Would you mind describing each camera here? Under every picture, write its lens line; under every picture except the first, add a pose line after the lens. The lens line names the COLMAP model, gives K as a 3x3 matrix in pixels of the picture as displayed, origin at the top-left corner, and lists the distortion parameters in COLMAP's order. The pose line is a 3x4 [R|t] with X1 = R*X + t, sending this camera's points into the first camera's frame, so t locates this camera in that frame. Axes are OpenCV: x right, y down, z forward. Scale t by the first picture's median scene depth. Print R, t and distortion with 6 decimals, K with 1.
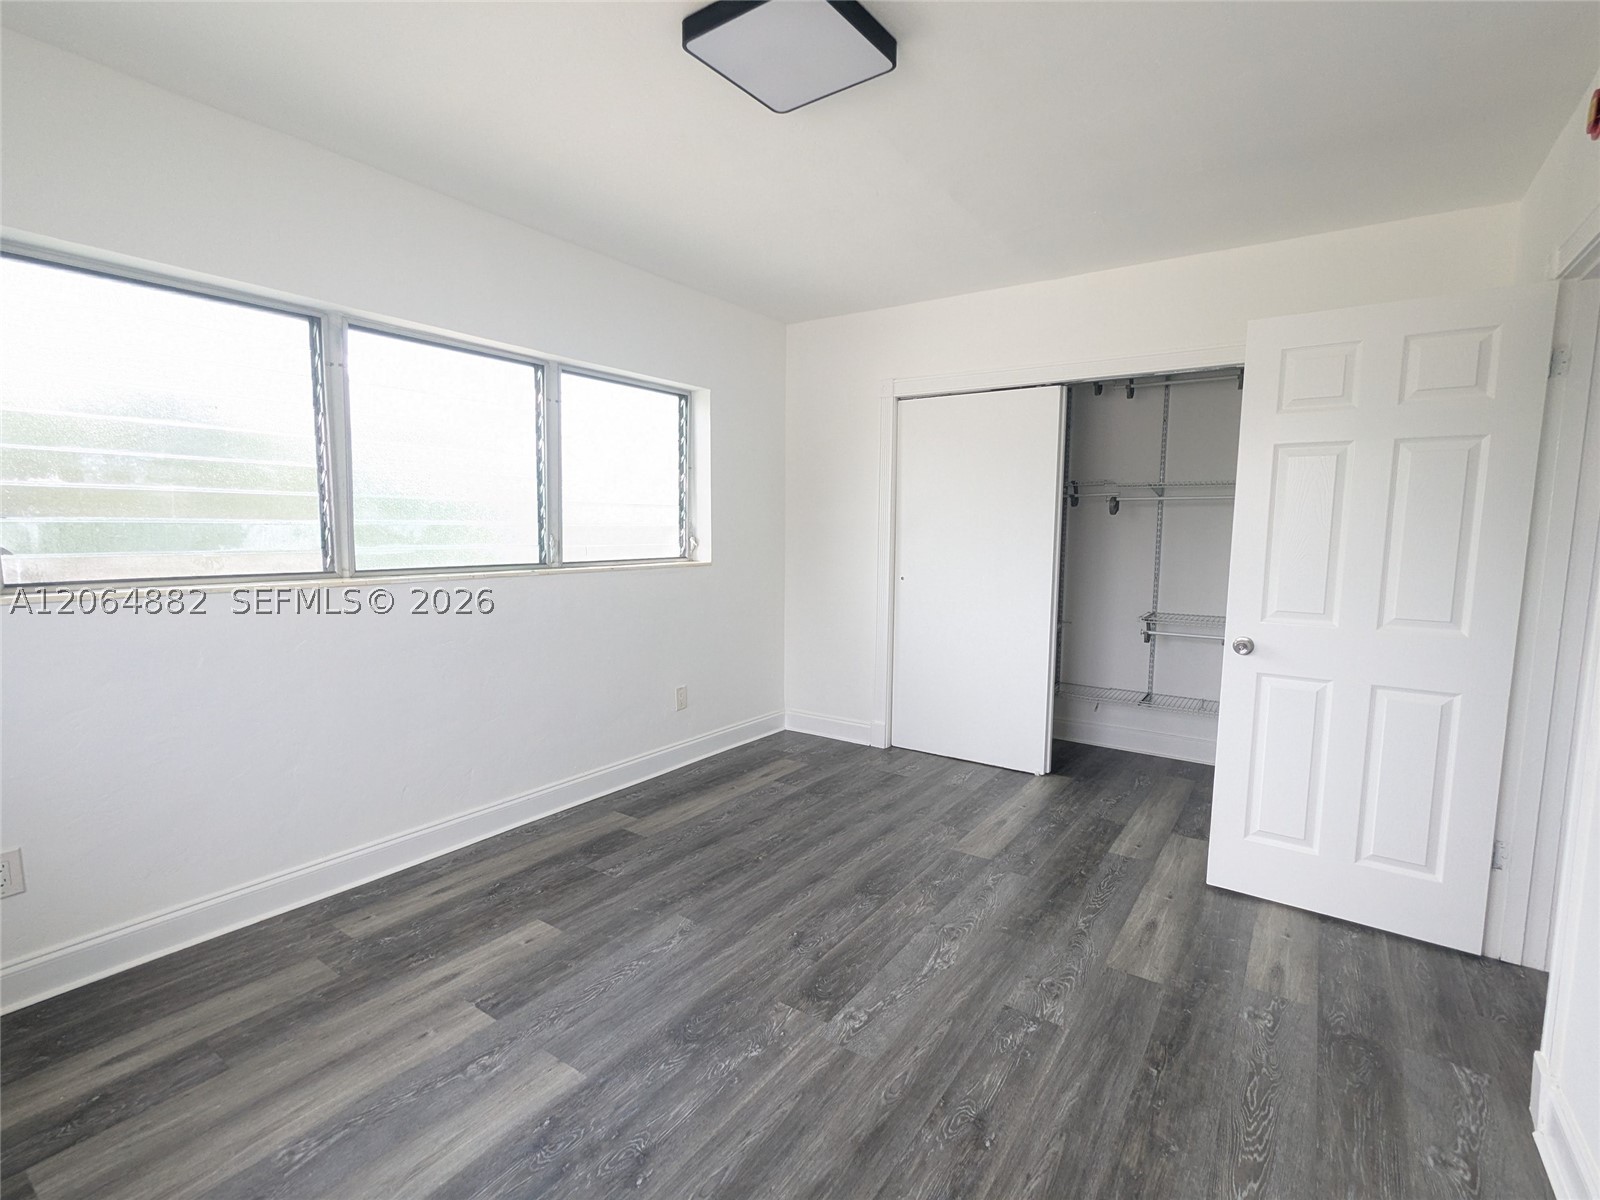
lens RADIAL K [[758.5, 0, 803.4], [0, 758.5, 603.5], [0, 0, 1]] dist [-0.001475, 0.003819]
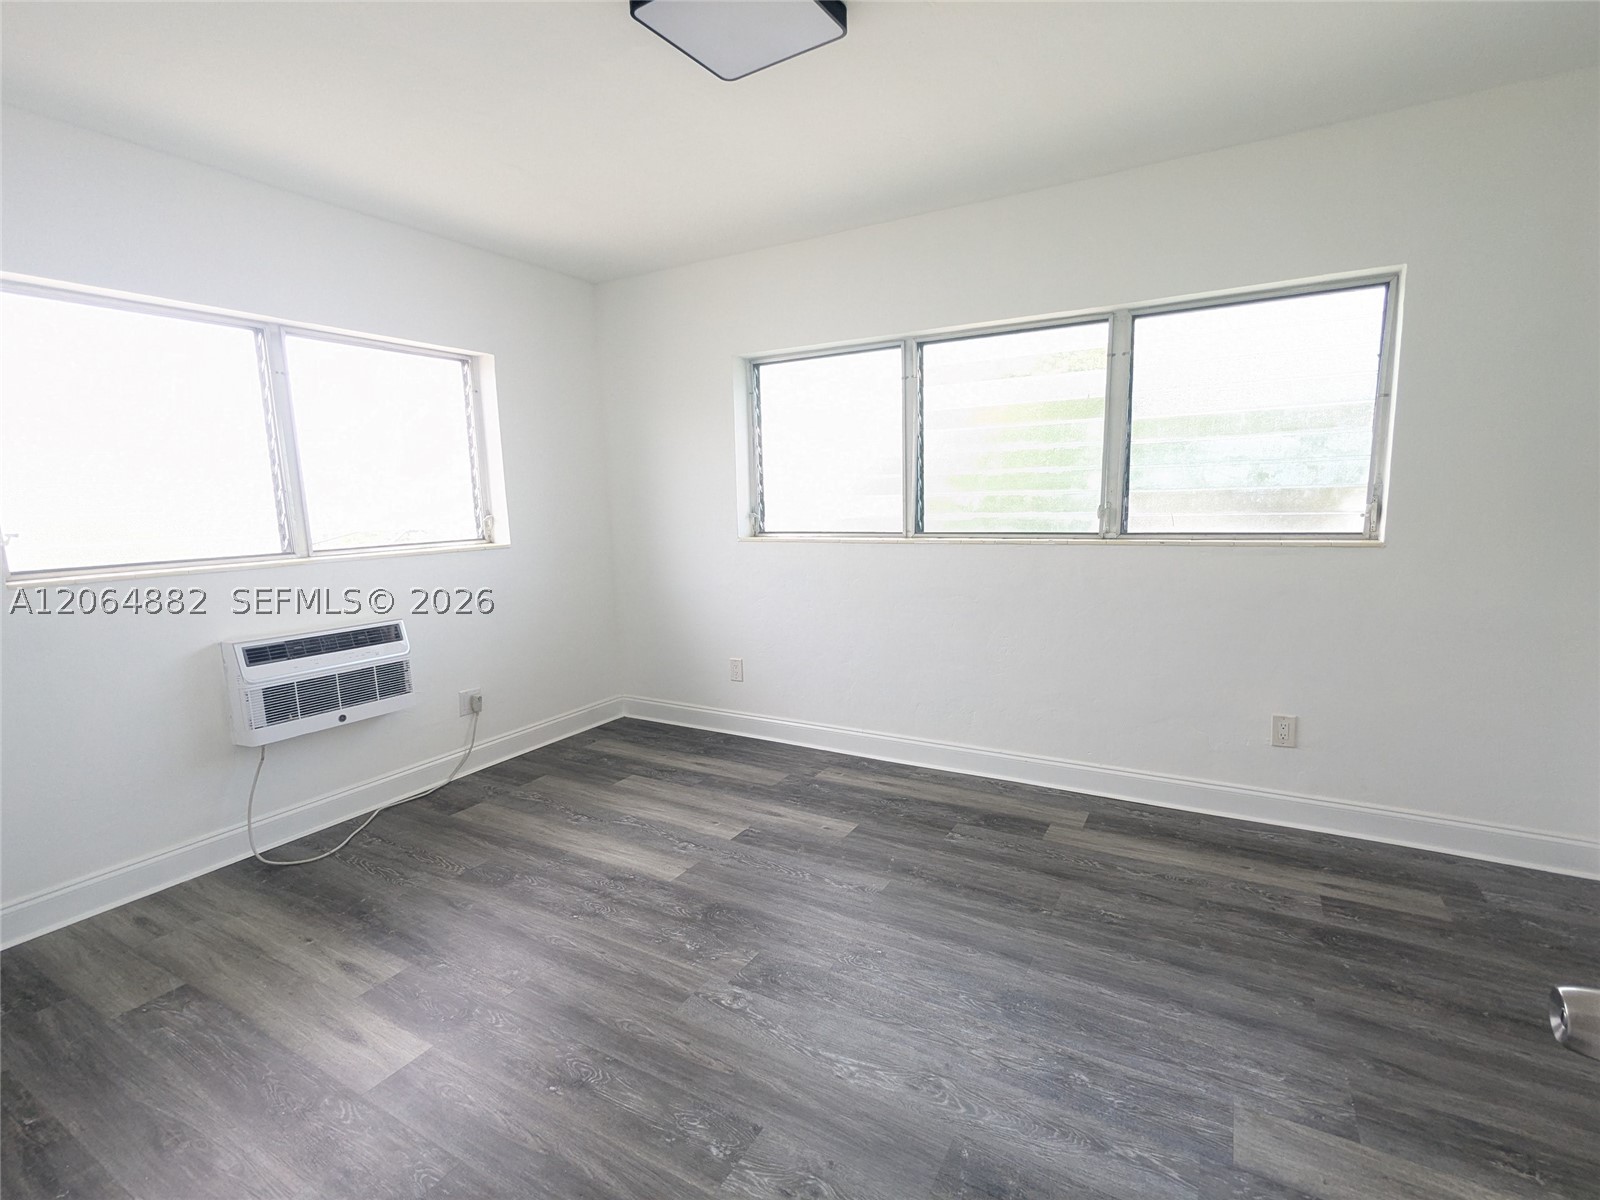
lens RADIAL K [[758.5, 0, 803.4], [0, 758.5, 603.5], [0, 0, 1]] dist [-0.001475, 0.003819]
pose [[0.080286, 0.127280, -0.988612, 0.738118], [-0.078667, 0.989529, 0.121009, -0.067045], [0.993663, 0.068056, 0.089458, 0.724225]]
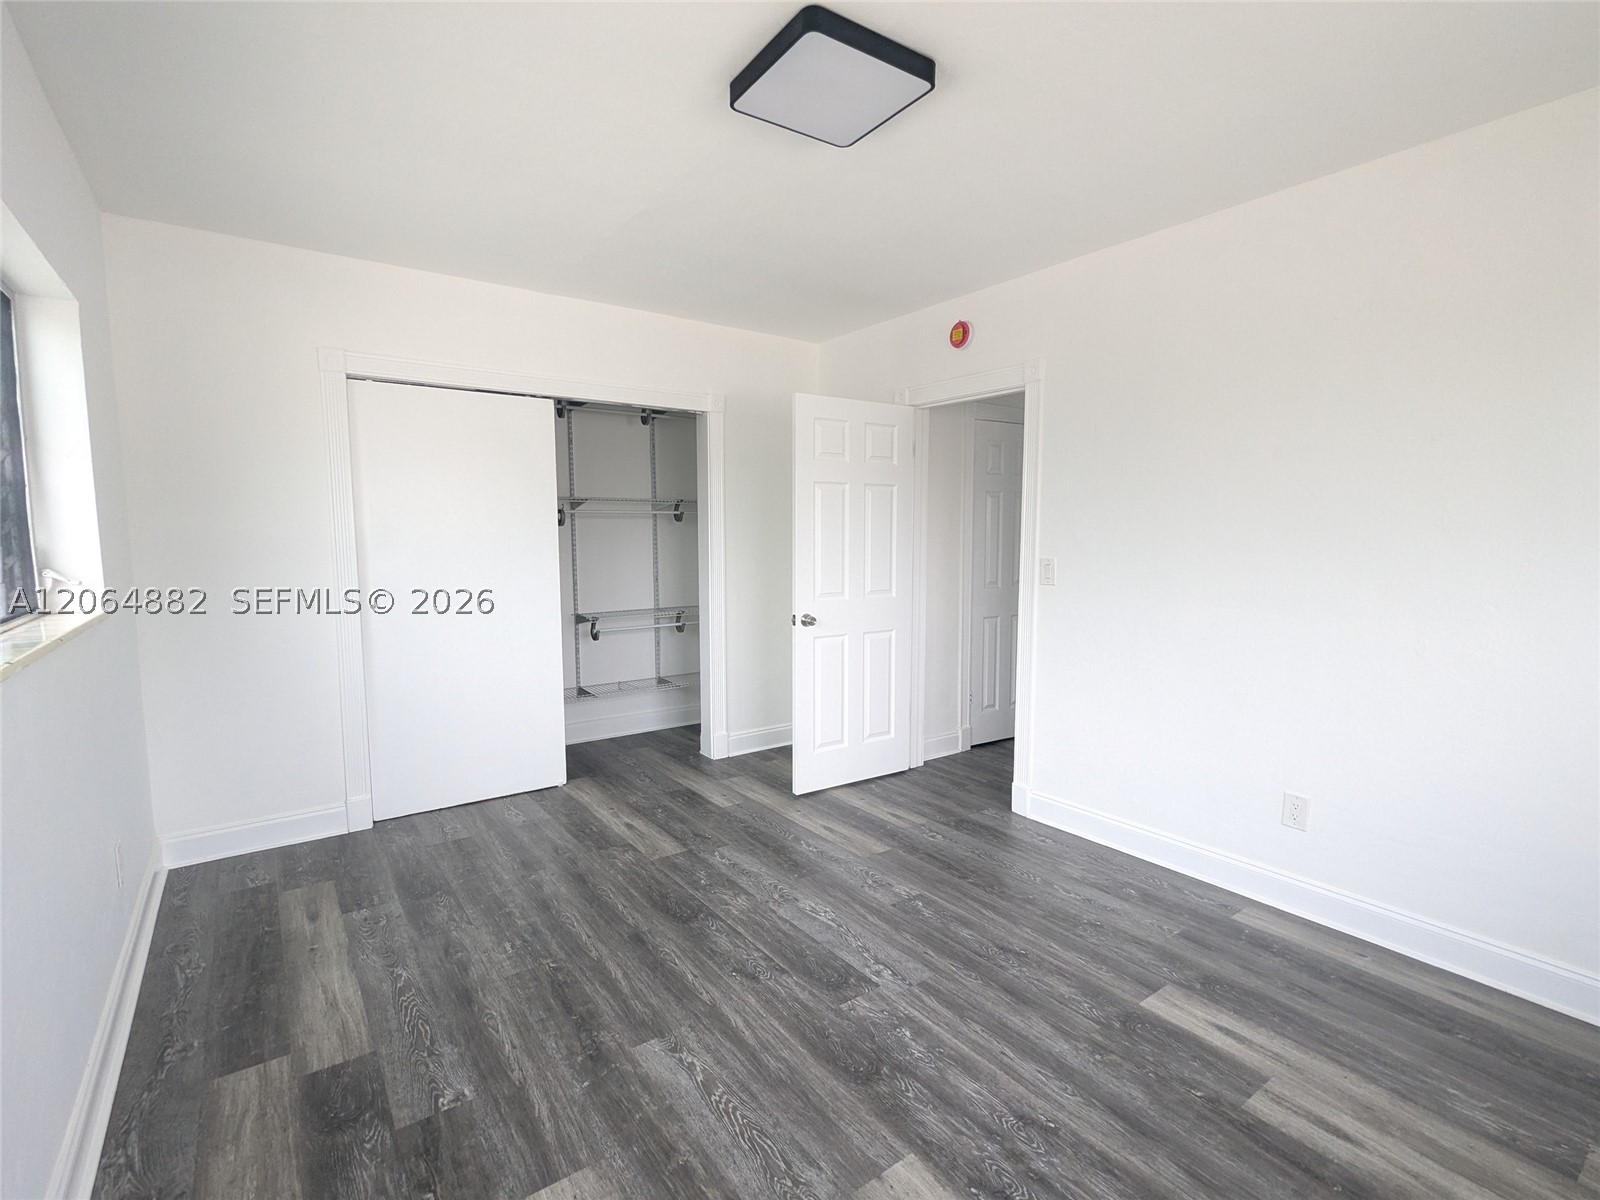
lens RADIAL K [[758.5, 0, 803.4], [0, 758.5, 603.5], [0, 0, 1]] dist [-0.001475, 0.003819]
pose [[0.330826, -0.098521, 0.938535, -0.745719], [0.102349, 0.992415, 0.068100, -0.071783], [-0.938125, 0.073529, 0.338400, 0.509390]]
